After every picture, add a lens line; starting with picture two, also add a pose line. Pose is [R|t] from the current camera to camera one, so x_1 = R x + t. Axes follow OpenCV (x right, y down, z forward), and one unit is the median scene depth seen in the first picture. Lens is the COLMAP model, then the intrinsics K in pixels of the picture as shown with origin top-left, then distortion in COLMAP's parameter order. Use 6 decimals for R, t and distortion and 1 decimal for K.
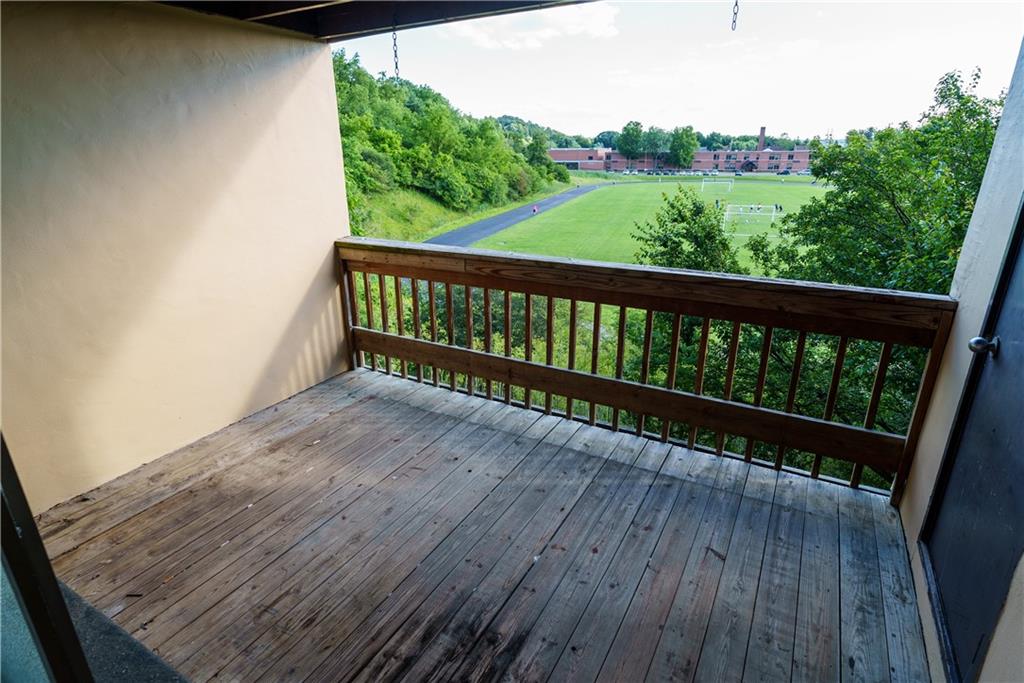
lens RADIAL K [[534.3, 0, 503.3], [0, 534.3, 345.2], [0, 0, 1]] dist [-0.000309, -0.002721]
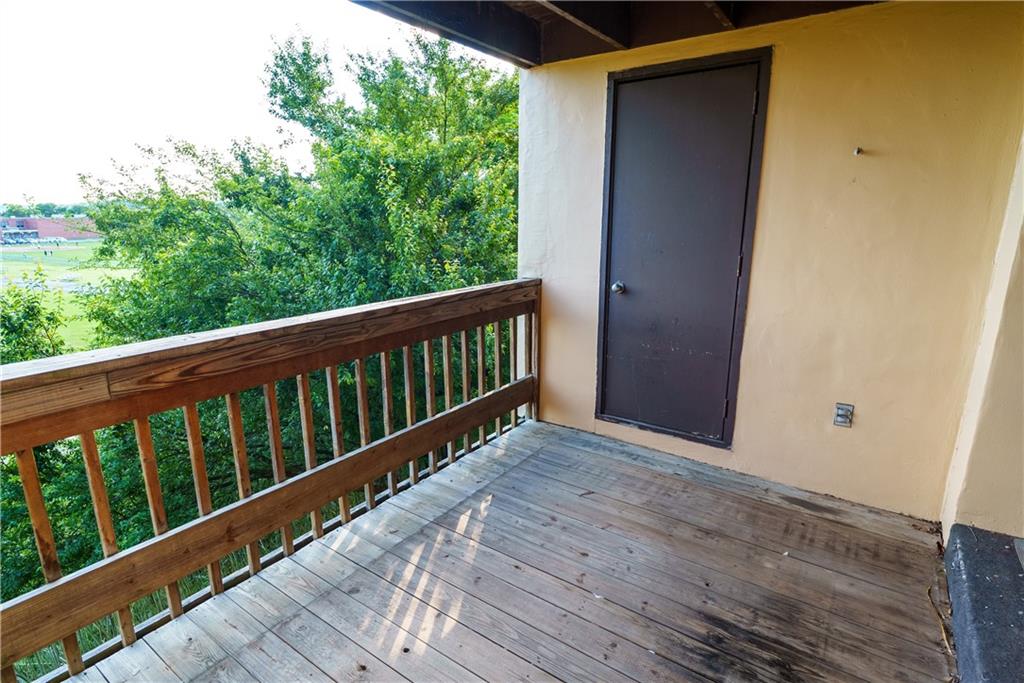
lens RADIAL K [[534.3, 0, 503.8], [0, 534.3, 339.9], [0, 0, 1]] dist [-0.000309, -0.002721]
pose [[0.101739, -0.222059, 0.969711, -0.748944], [0.343166, 0.922770, 0.175306, -0.224584], [-0.933748, 0.314937, 0.170085, 0.858270]]
